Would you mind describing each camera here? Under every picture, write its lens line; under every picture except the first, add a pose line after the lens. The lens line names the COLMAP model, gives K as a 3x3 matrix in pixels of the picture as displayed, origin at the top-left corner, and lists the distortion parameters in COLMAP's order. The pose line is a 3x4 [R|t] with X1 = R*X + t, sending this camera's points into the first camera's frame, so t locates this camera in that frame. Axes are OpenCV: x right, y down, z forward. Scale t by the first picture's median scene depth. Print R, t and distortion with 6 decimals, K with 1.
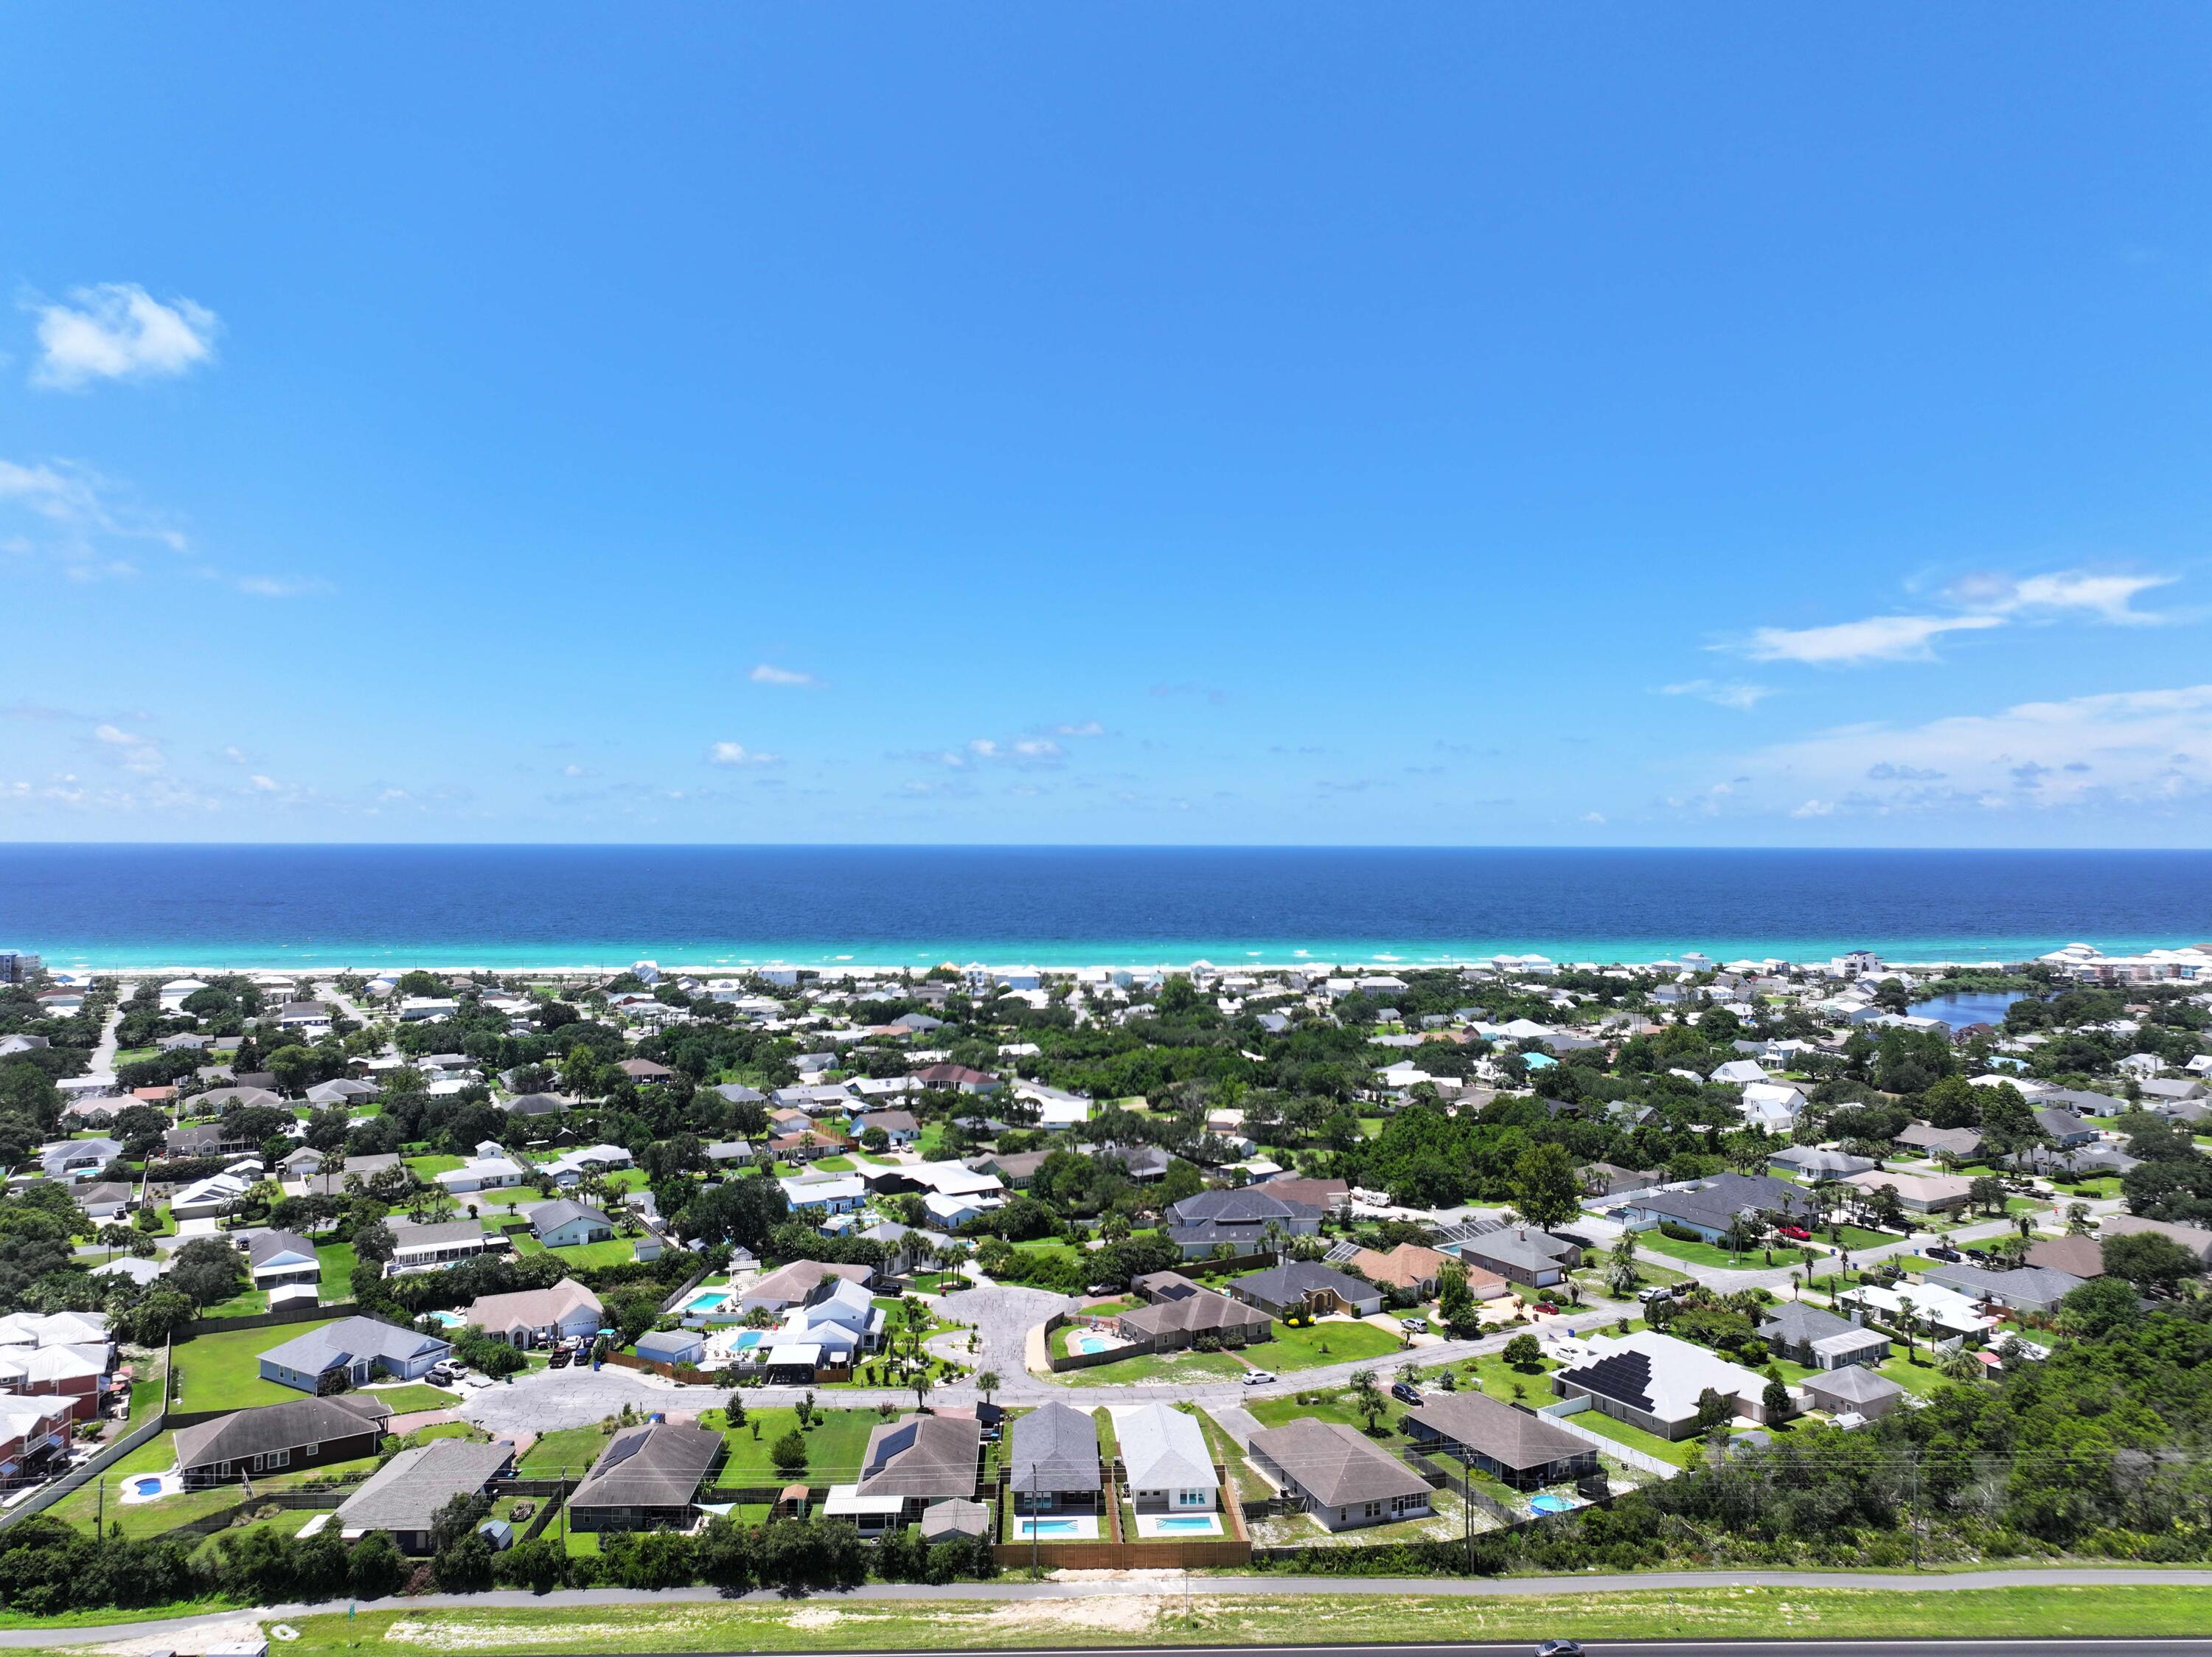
lens RADIAL K [[1559.8, 0, 1103.1], [0, 1559.8, 828.1], [0, 0, 1]] dist [-0.009458, 0.023174]
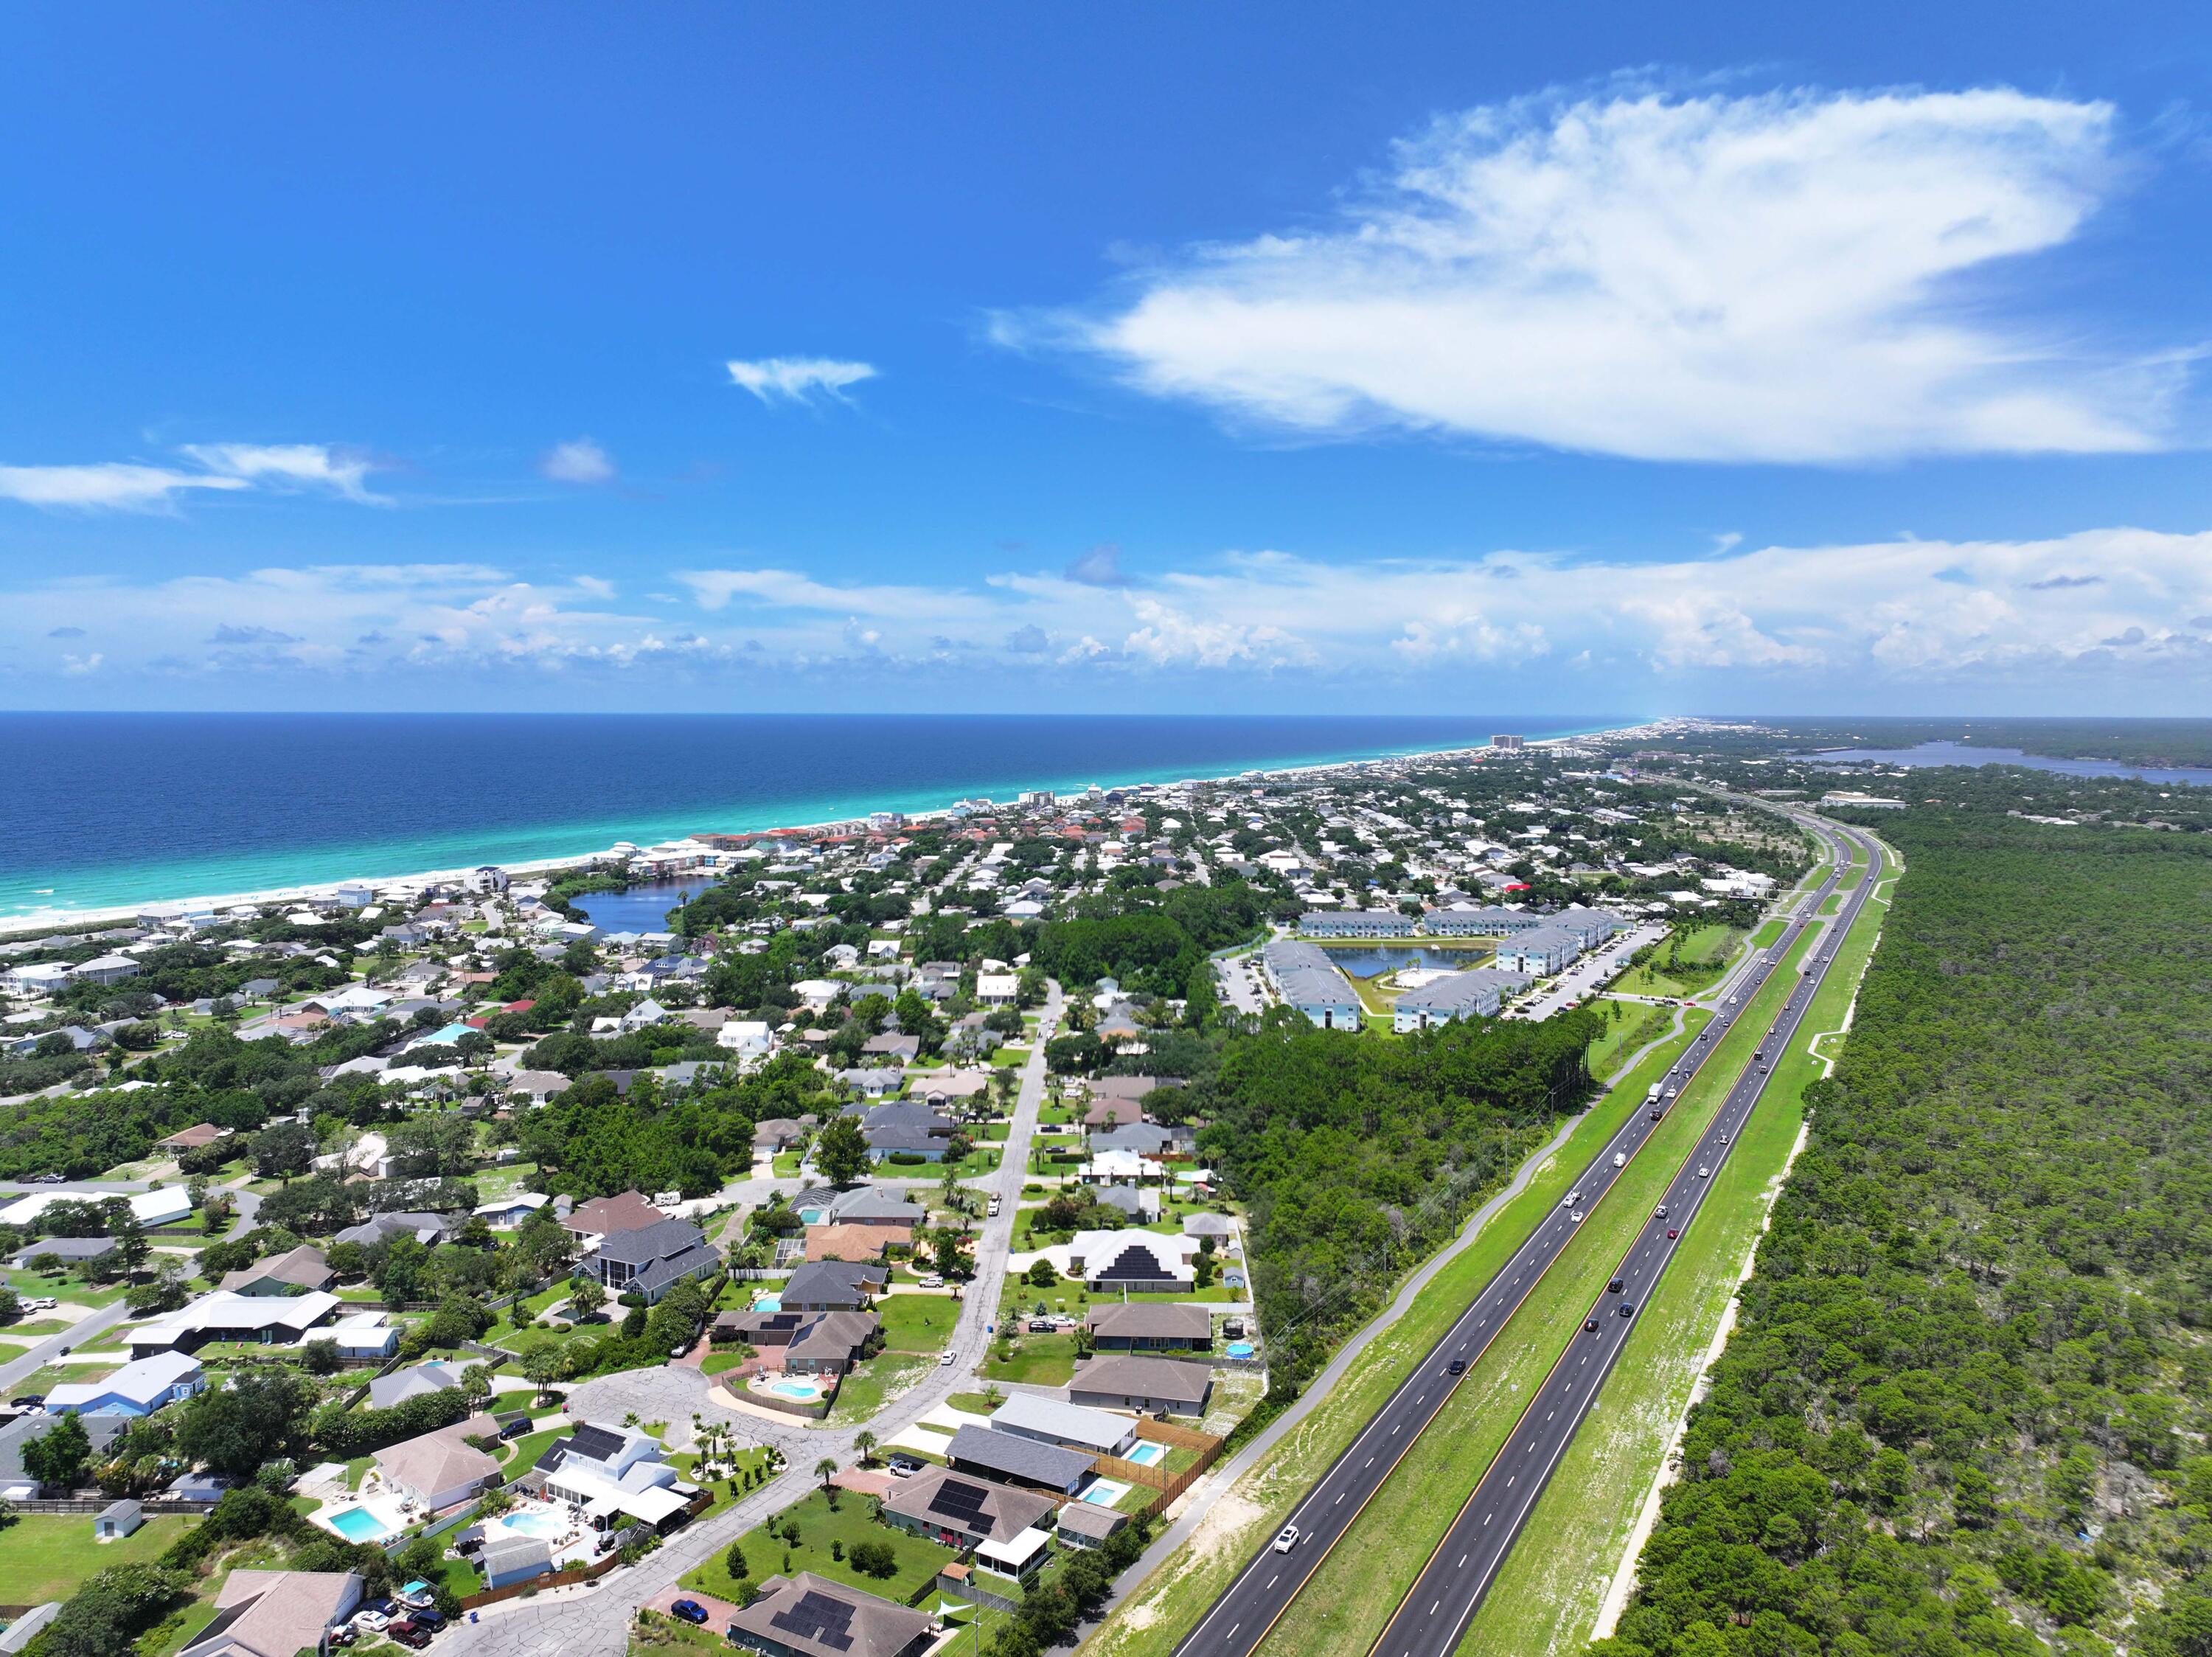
lens RADIAL K [[1564.8, 0, 1106.7], [0, 1564.8, 803.6], [0, 0, 1]] dist [0.001674, 0.011337]
pose [[0.513726, -0.051956, 0.856380, -0.874116], [-0.011021, 0.997683, 0.067140, -0.171760], [-0.857884, -0.043929, 0.511963, 0.268487]]
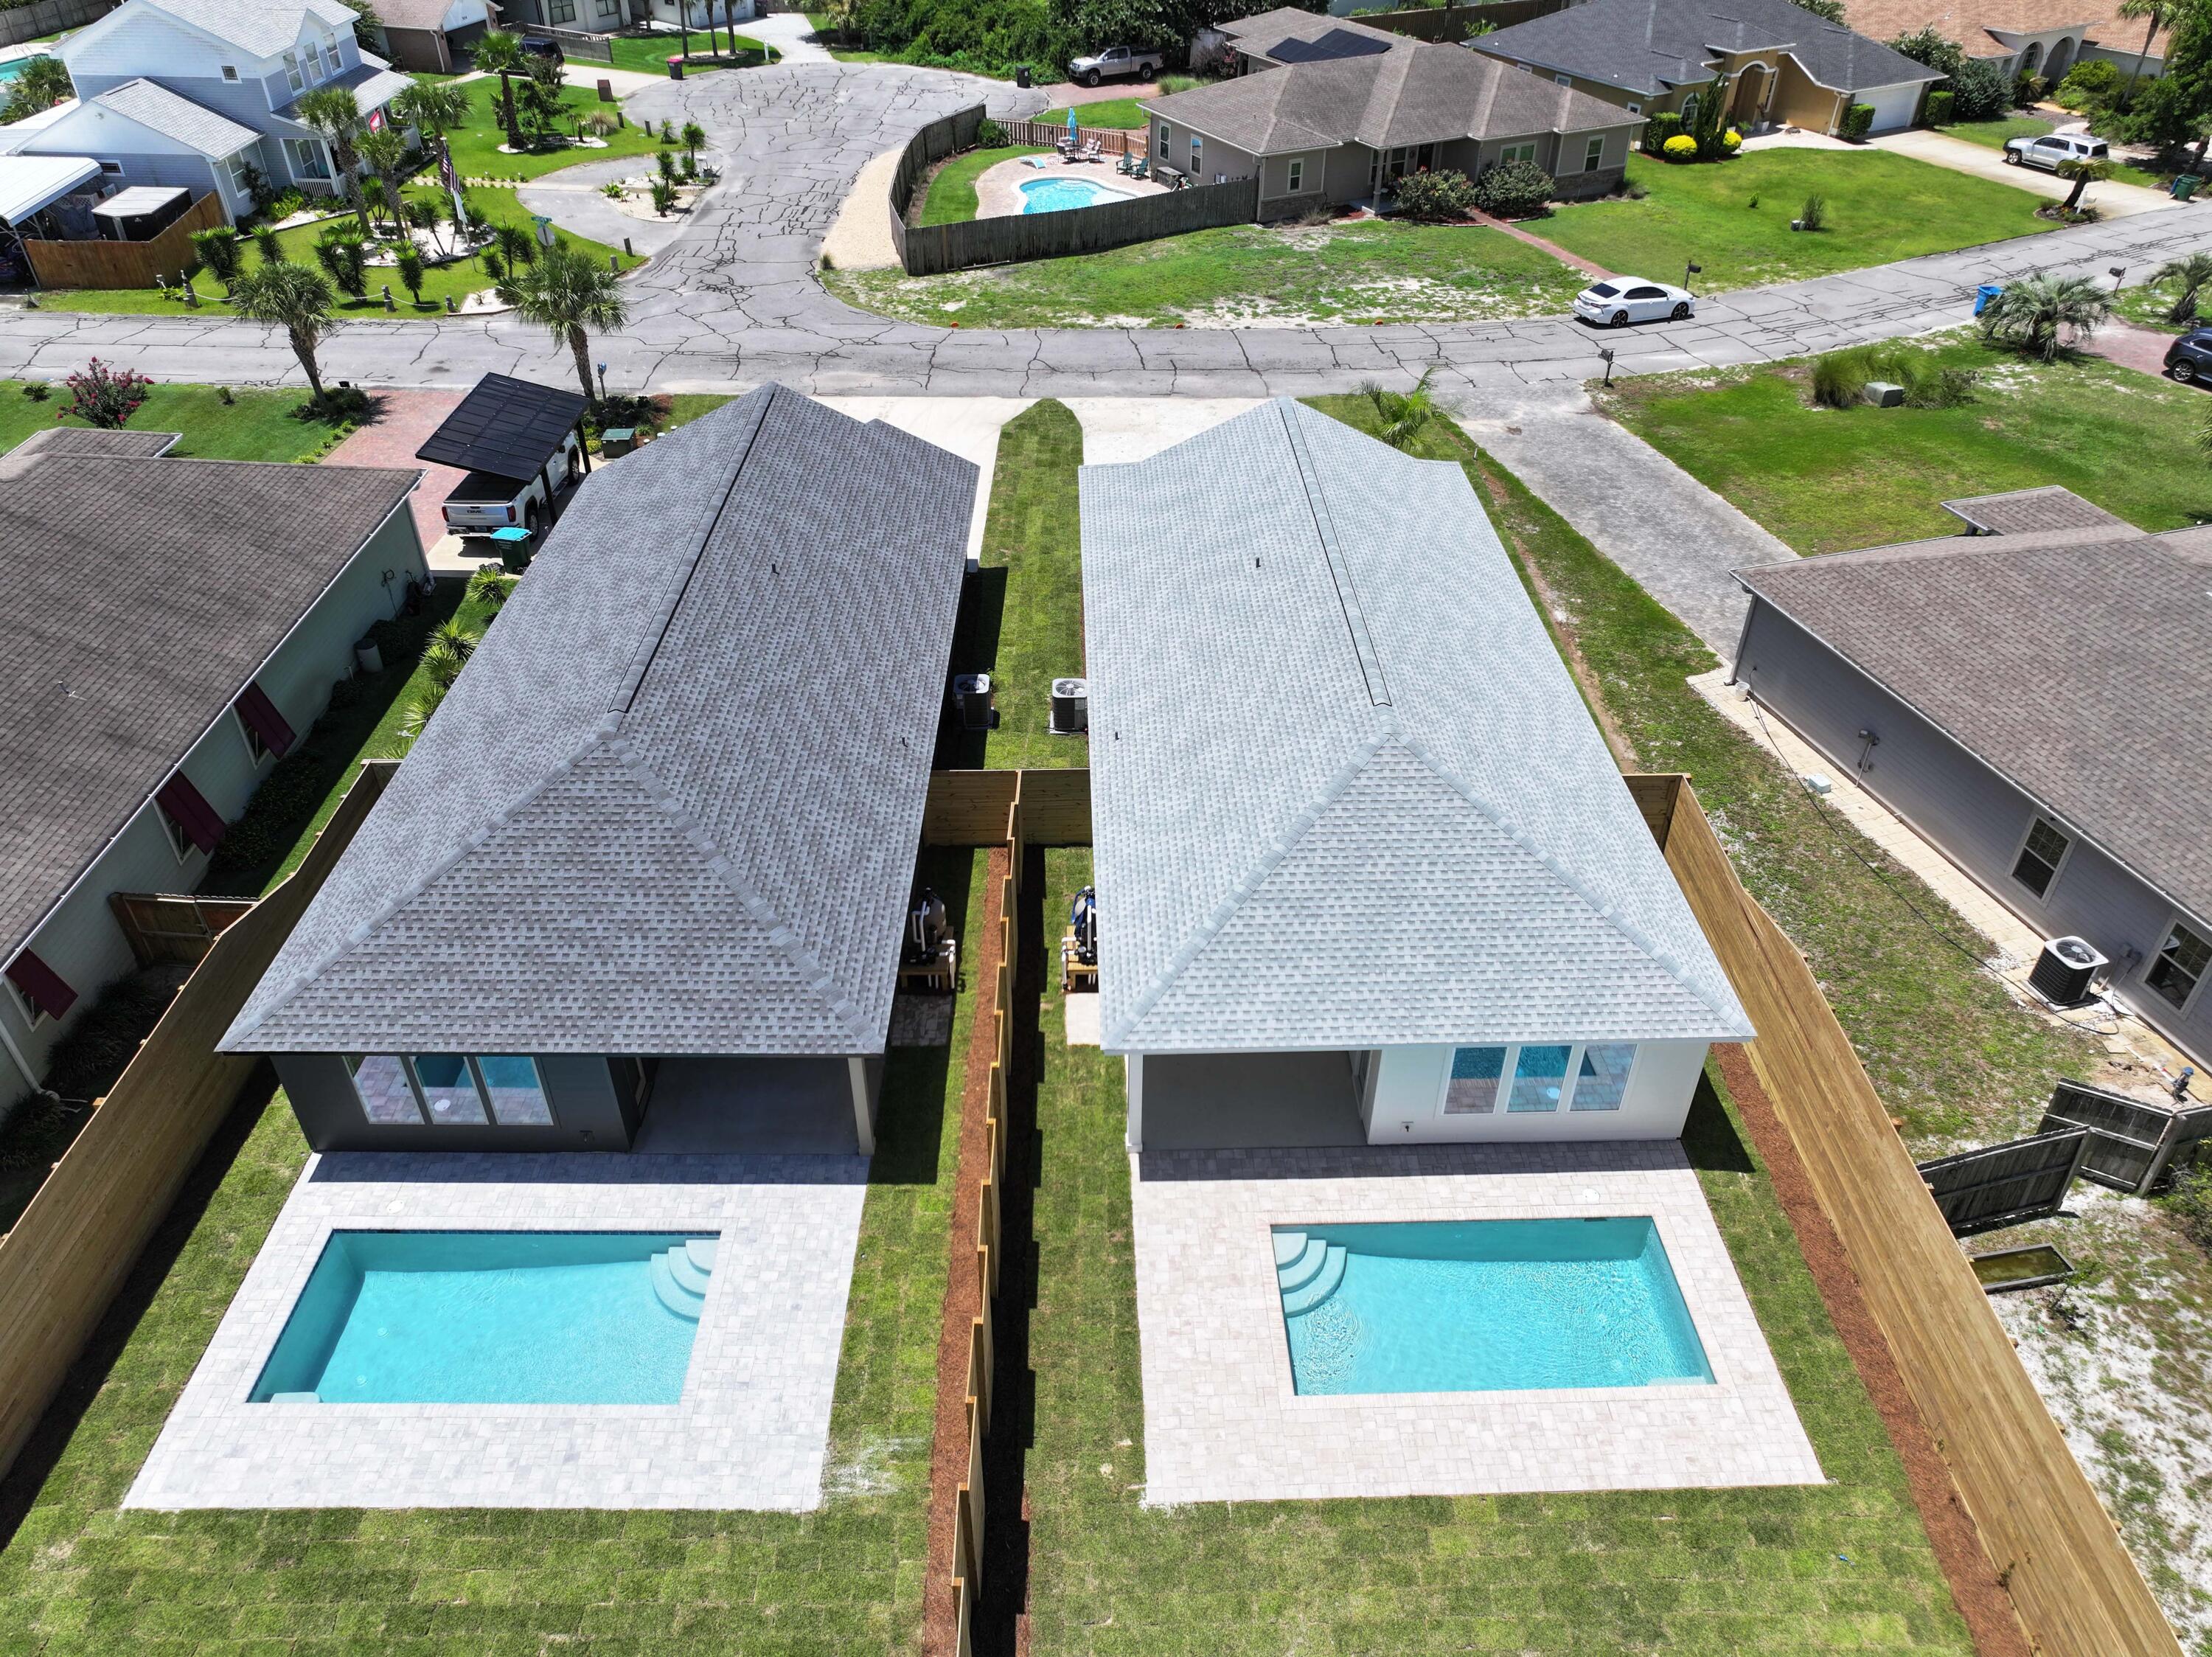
lens RADIAL K [[1554.9, 0, 1106.0], [0, 1554.9, 828.5], [0, 0, 1]] dist [-0.009674, 0.028935]
pose [[0.999124, 0.027781, -0.031297, 0.017194], [-0.003252, 0.797149, 0.603773, 0.257829], [0.041721, -0.603143, 0.796541, 0.712266]]
